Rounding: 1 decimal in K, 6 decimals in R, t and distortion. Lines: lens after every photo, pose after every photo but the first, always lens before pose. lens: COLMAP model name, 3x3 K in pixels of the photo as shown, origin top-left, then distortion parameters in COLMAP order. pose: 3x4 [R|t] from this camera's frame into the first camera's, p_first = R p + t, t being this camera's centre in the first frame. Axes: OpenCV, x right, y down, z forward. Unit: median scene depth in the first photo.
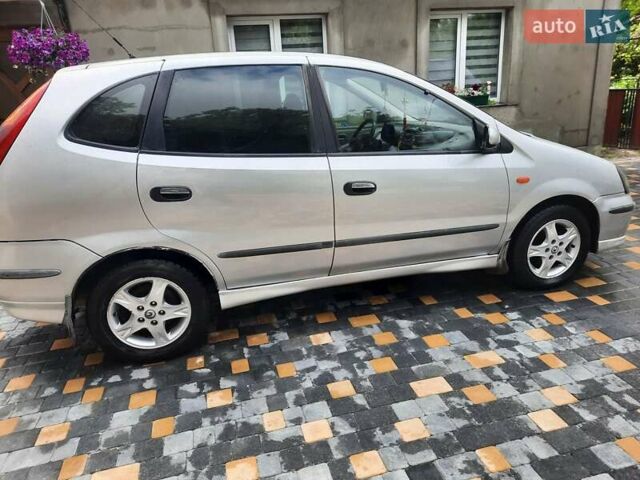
lens RADIAL K [[491.3, 0, 349.9], [0, 491.3, 227.7], [0, 0, 1]] dist [0.048496, -0.047062]
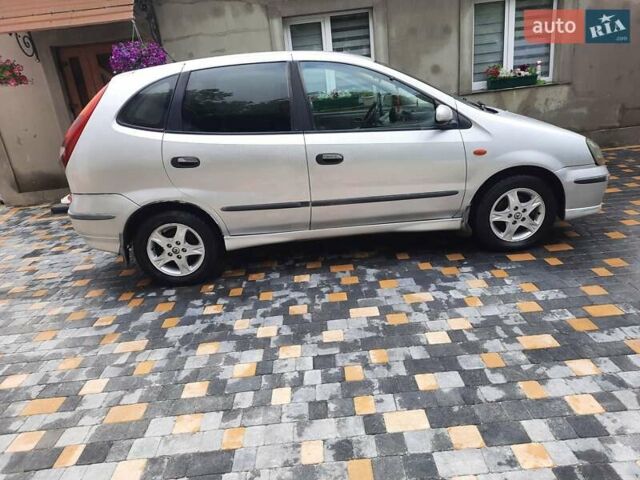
lens RADIAL K [[491.3, 0, 337.5], [0, 491.3, 233.8], [0, 0, 1]] dist [0.048496, -0.047062]
pose [[0.969913, 0.030090, -0.241587, 0.346563], [-0.021536, 0.999047, 0.037971, 0.061743], [0.242499, -0.031626, 0.969636, -0.216576]]
